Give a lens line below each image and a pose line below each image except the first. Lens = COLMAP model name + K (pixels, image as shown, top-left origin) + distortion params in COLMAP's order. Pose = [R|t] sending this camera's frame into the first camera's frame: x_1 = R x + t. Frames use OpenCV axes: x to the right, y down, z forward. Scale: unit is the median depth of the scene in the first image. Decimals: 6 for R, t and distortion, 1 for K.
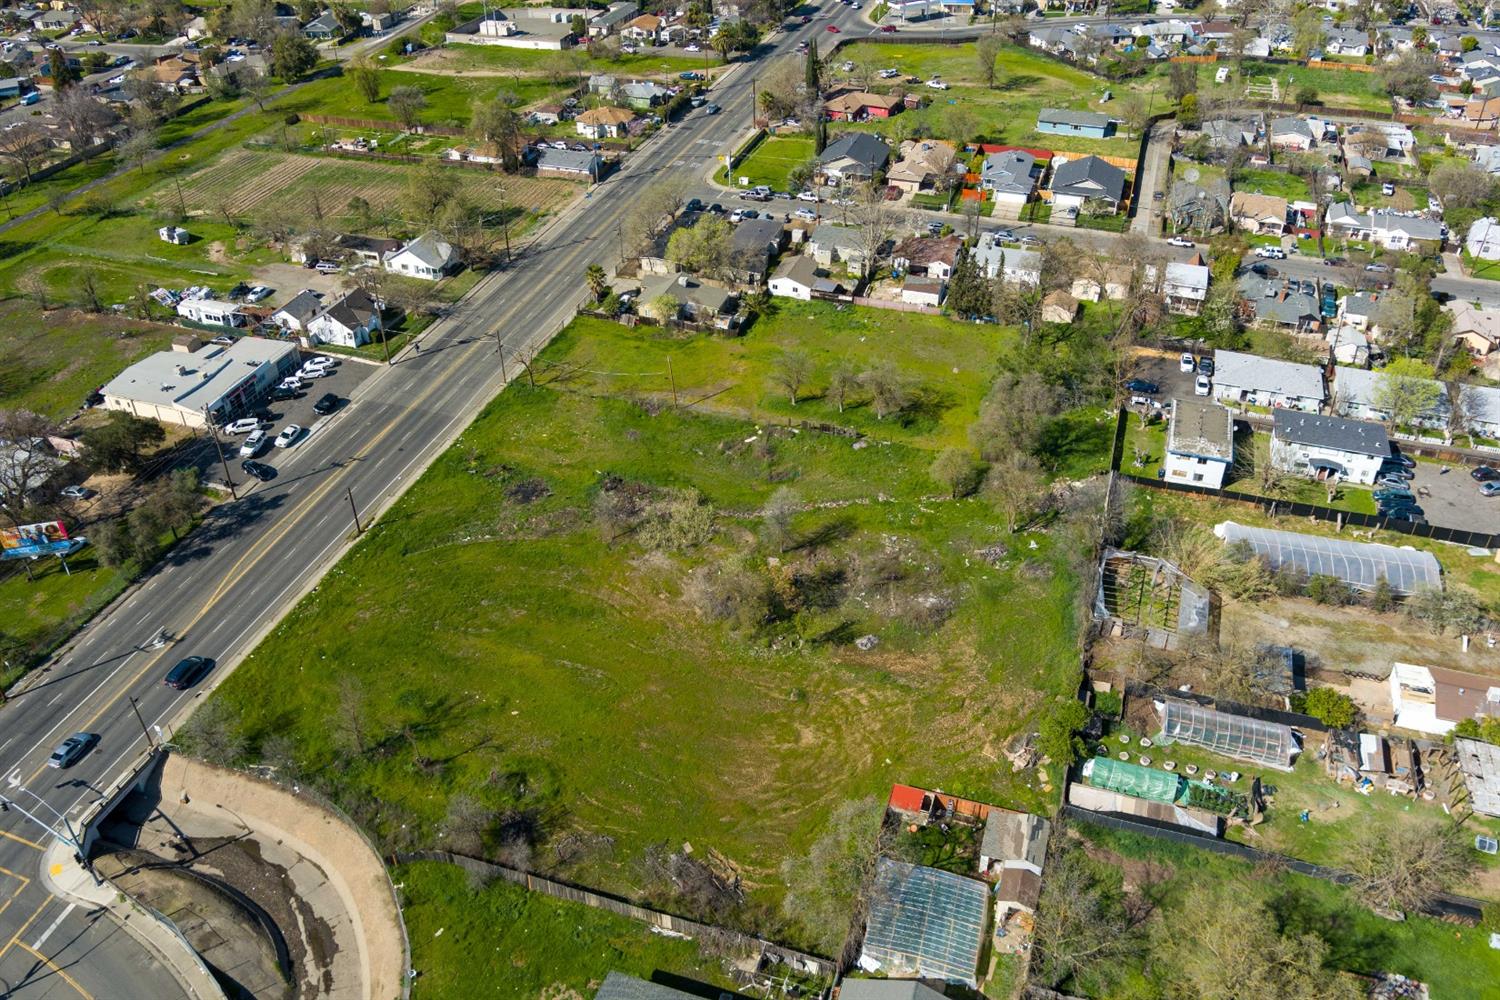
lens RADIAL K [[1245.1, 0, 756.9], [0, 1245.1, 497.7], [0, 0, 1]] dist [-0.054947, 0.027487]
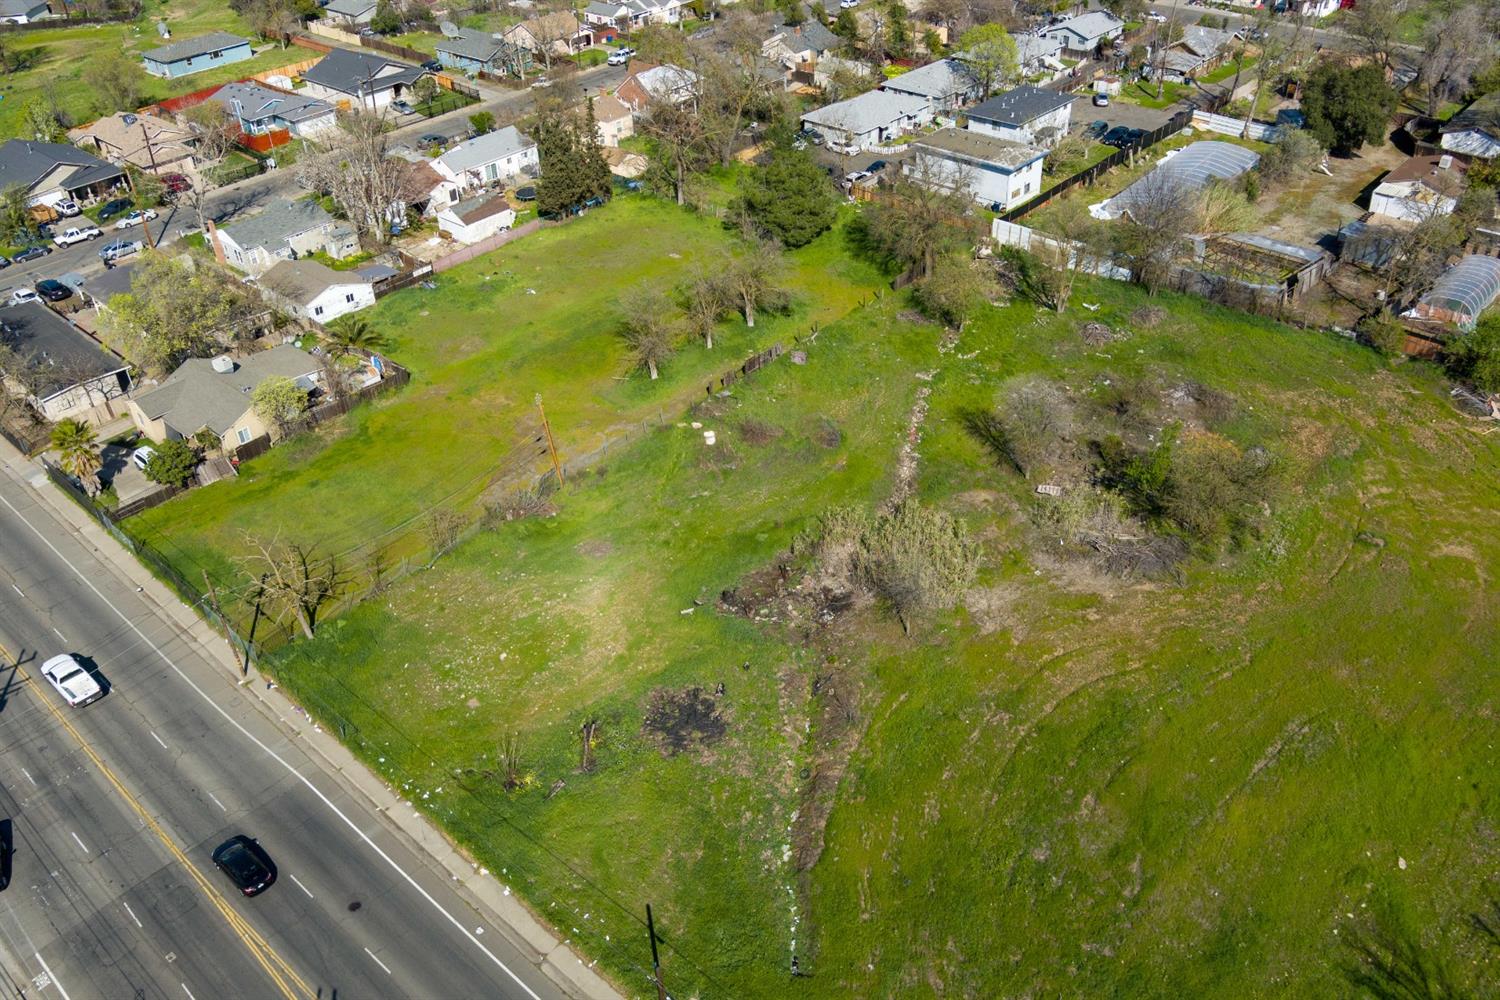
lens RADIAL K [[1226.7, 0, 748.1], [0, 1226.7, 496.1], [0, 0, 1]] dist [-0.067816, 0.050752]
pose [[0.405070, -0.532709, 0.743061, -0.391389], [0.551532, 0.790569, 0.266108, -0.149363], [-0.729199, 0.302029, 0.614042, 0.561391]]
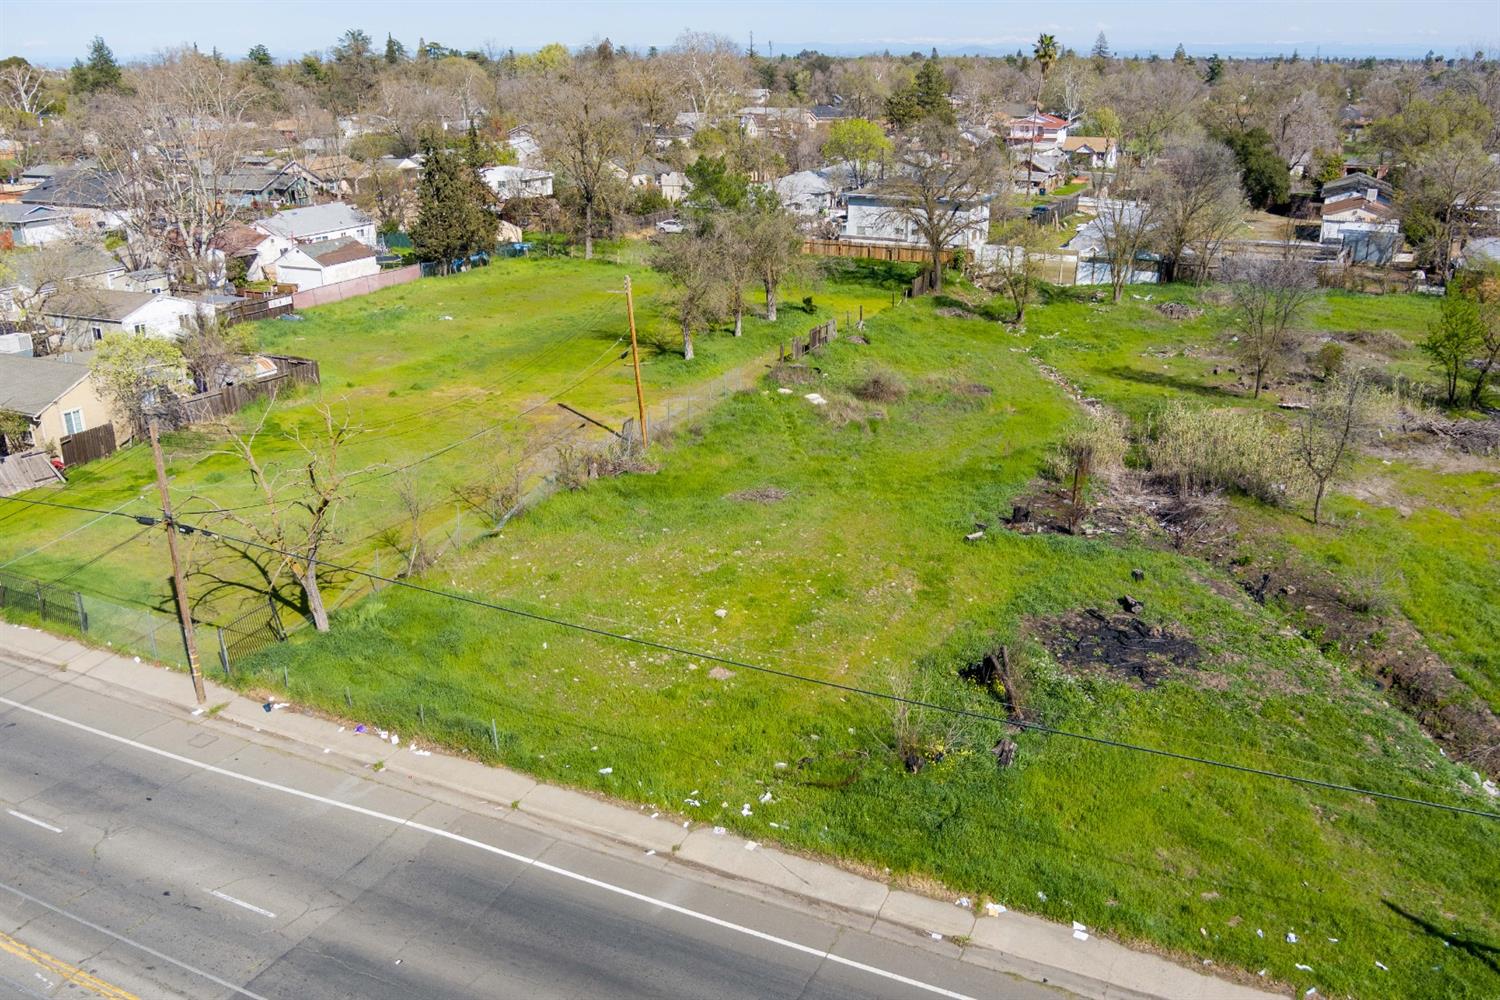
lens RADIAL K [[1226.7, 0, 748.1], [0, 1226.7, 496.1], [0, 0, 1]] dist [-0.067816, 0.050752]
pose [[0.121307, -0.329179, 0.936443, -0.347663], [0.573377, 0.793334, 0.204598, -0.102509], [-0.810261, 0.512116, 0.284981, 0.809086]]
